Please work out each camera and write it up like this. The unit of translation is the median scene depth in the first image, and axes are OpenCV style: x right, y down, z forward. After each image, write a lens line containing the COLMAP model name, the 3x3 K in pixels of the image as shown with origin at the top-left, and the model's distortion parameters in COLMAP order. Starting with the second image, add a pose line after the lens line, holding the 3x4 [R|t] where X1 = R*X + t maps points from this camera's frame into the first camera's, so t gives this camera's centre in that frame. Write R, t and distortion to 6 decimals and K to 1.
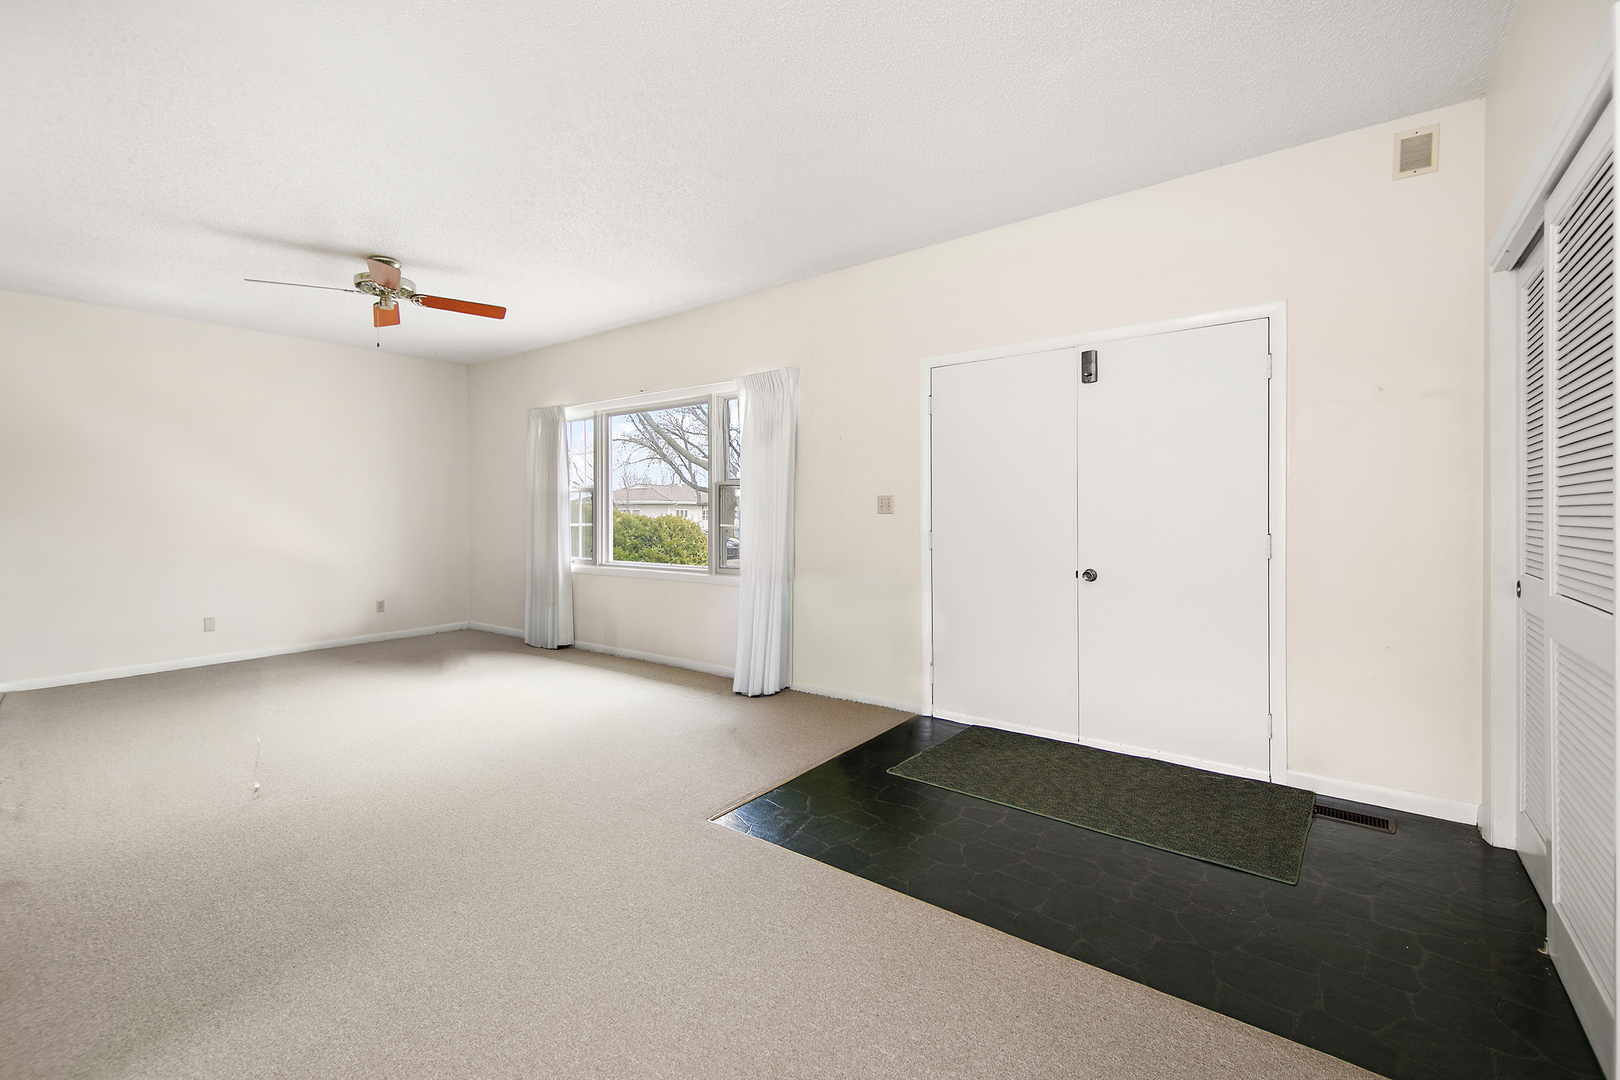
lens RADIAL K [[694.3, 0, 800.4], [0, 694.3, 519.6], [0, 0, 1]] dist [0.018991, -0.000494]
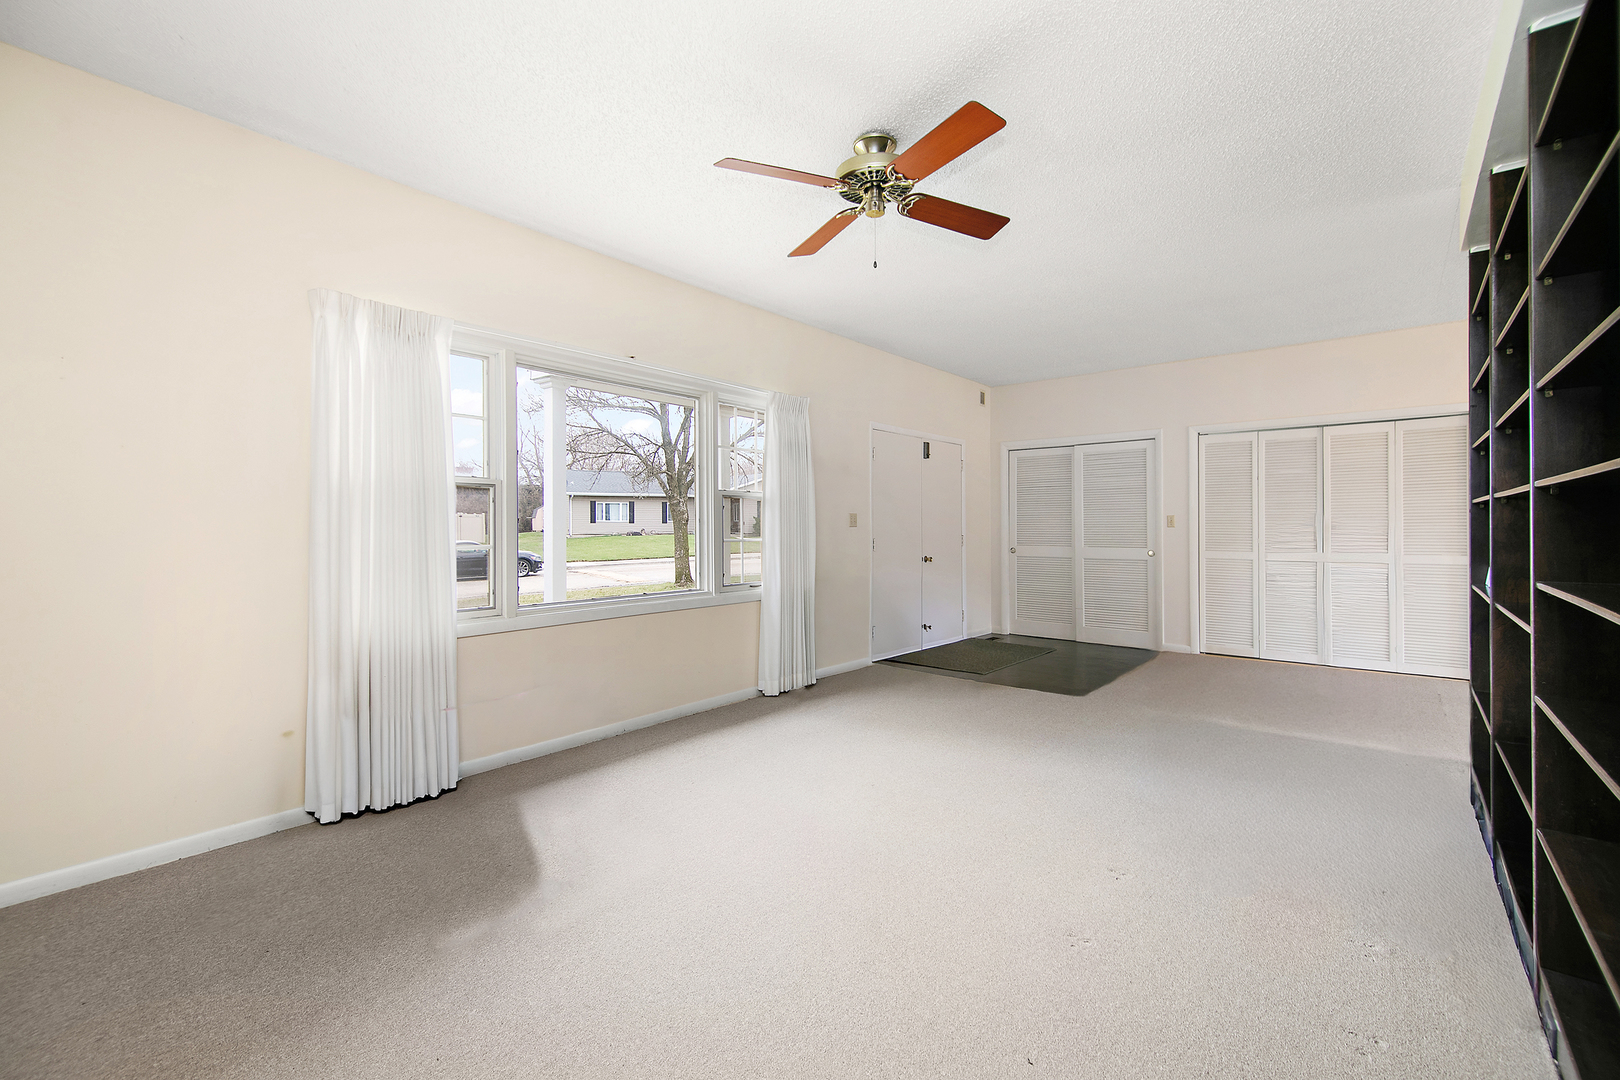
lens RADIAL K [[694.3, 0, 800.4], [0, 694.3, 519.6], [0, 0, 1]] dist [0.018991, -0.000494]
pose [[0.034750, 0.001197, 0.999395, -1.239488], [0.004476, 0.999989, -0.001353, -0.021673], [-0.999386, 0.004520, 0.034744, 1.047140]]
